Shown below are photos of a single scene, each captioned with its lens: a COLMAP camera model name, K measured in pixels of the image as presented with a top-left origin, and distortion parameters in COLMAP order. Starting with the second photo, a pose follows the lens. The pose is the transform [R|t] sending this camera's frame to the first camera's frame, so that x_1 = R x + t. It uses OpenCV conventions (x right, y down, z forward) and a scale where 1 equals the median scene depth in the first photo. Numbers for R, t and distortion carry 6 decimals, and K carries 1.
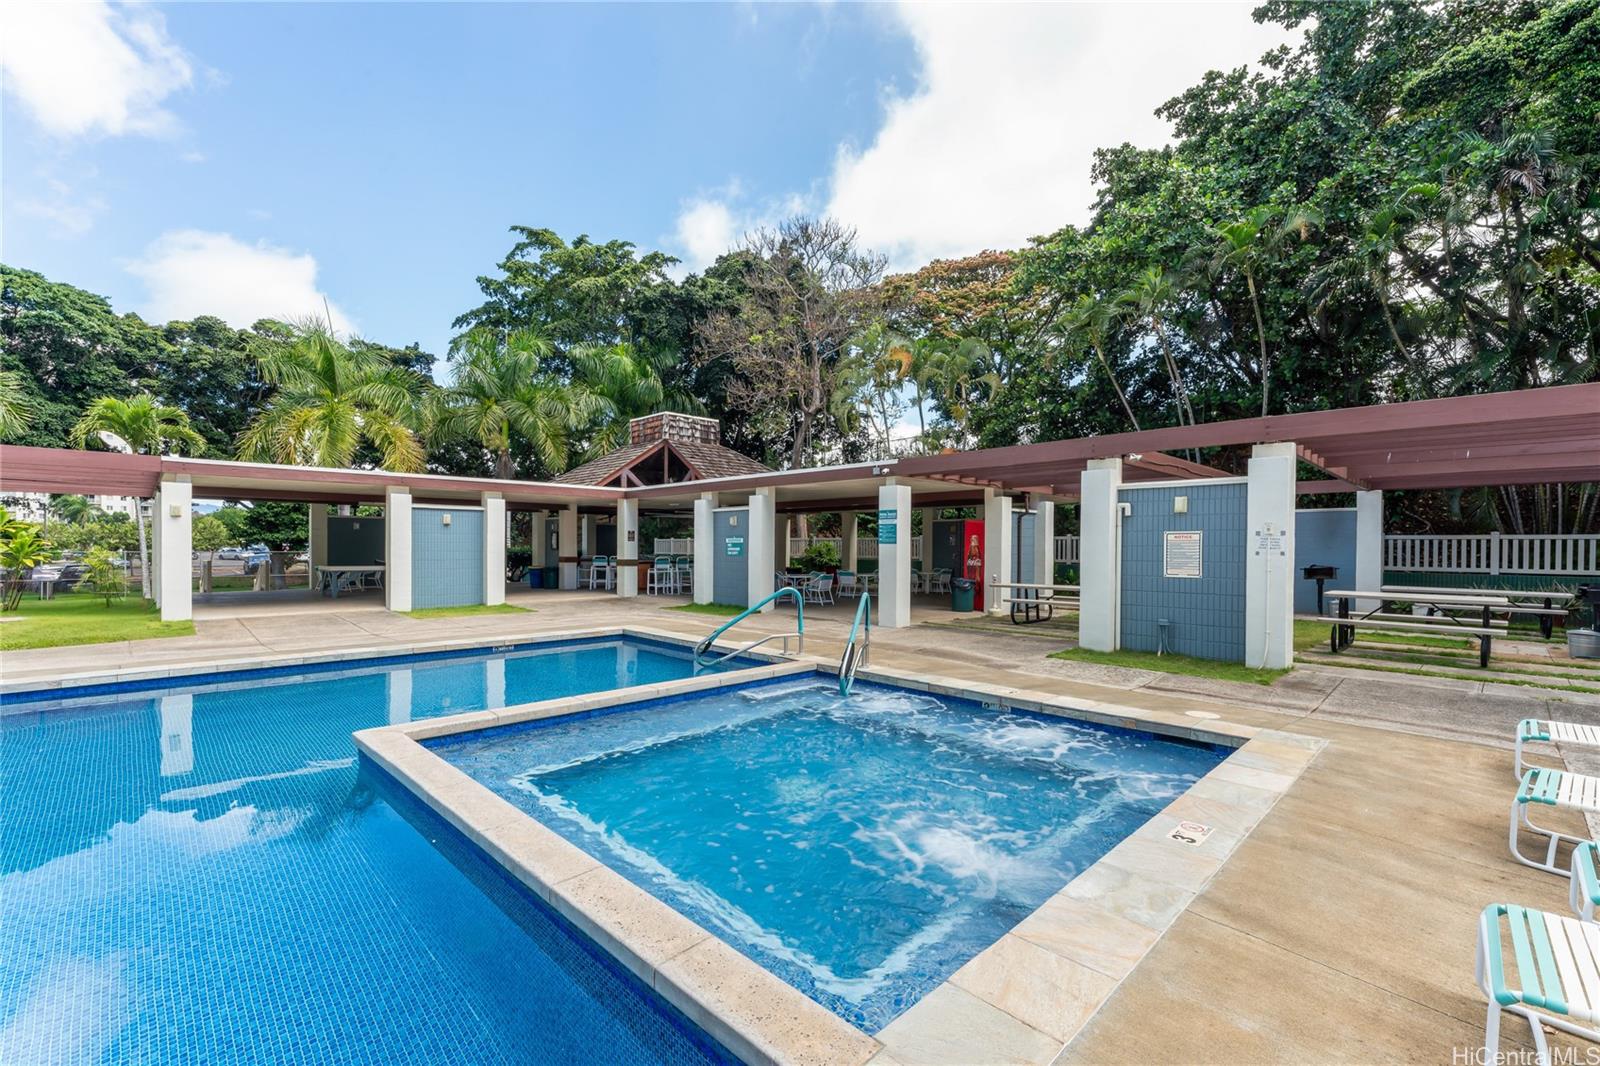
lens RADIAL K [[692.1, 0, 794.0], [0, 692.1, 541.7], [0, 0, 1]] dist [0.022797, 0.000435]
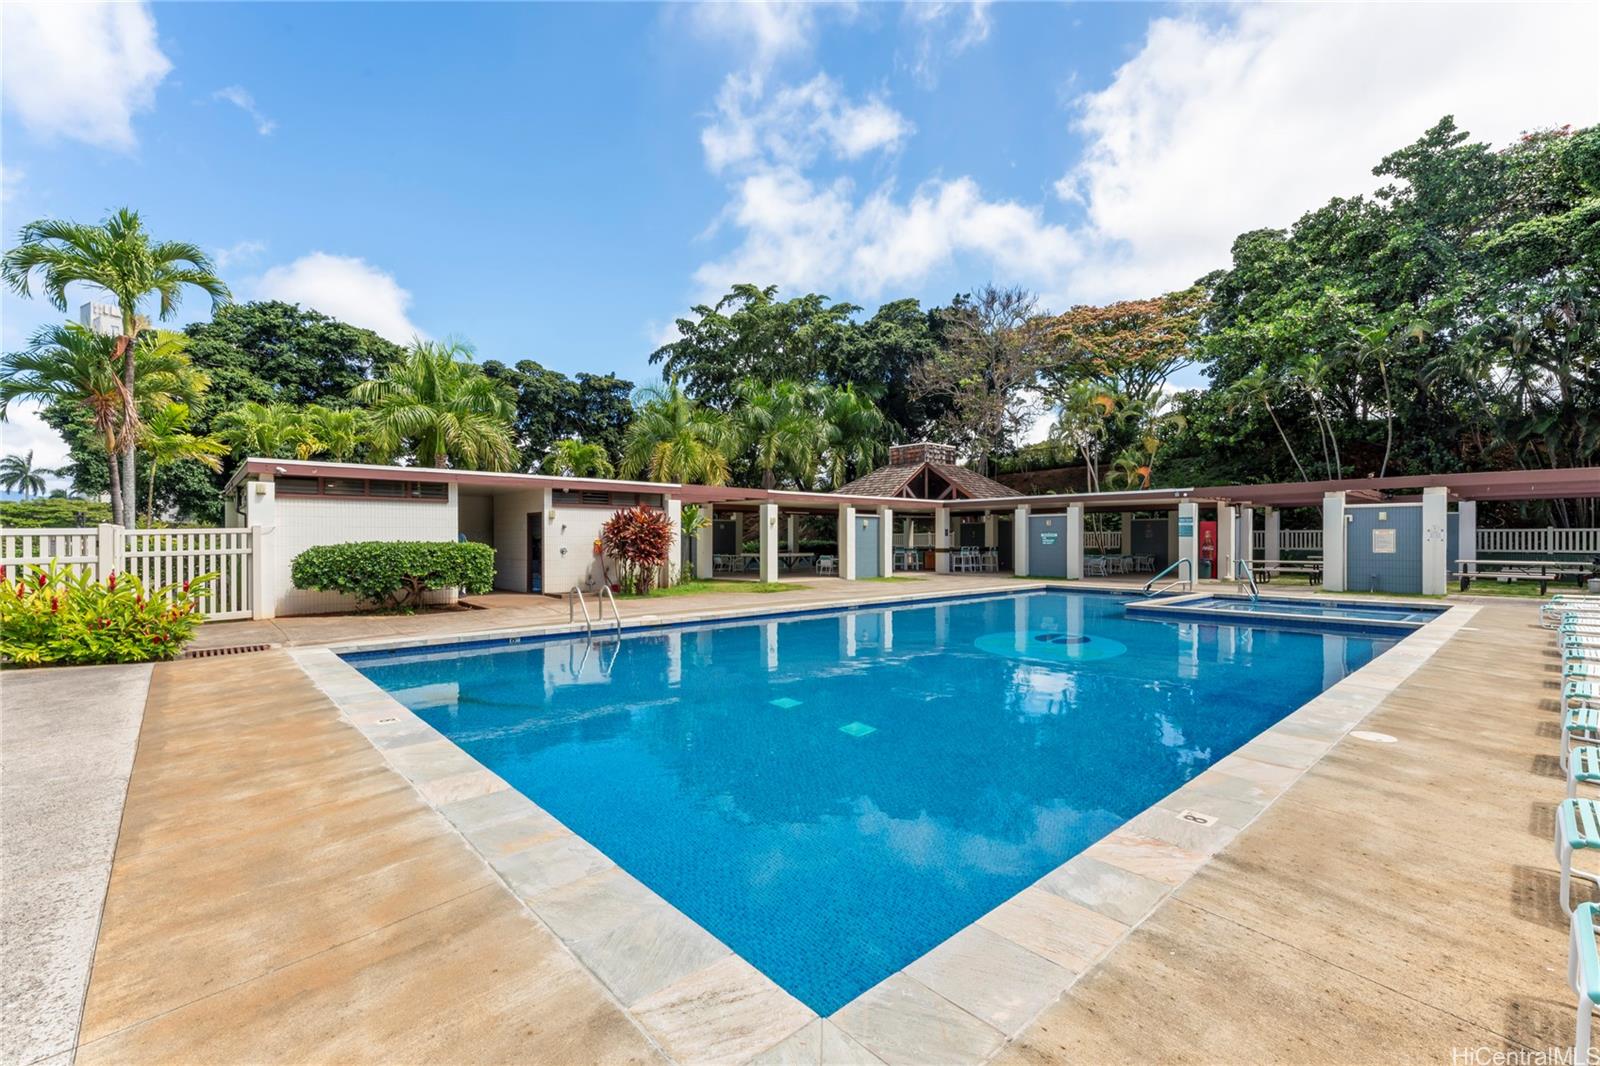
lens RADIAL K [[692.1, 0, 804.1], [0, 692.1, 533.8], [0, 0, 1]] dist [0.022797, 0.000435]
pose [[0.999454, -0.006137, -0.032465, -0.562076], [0.006075, 0.999980, -0.002005, -0.004721], [0.032477, 0.001807, 0.999471, -0.575845]]
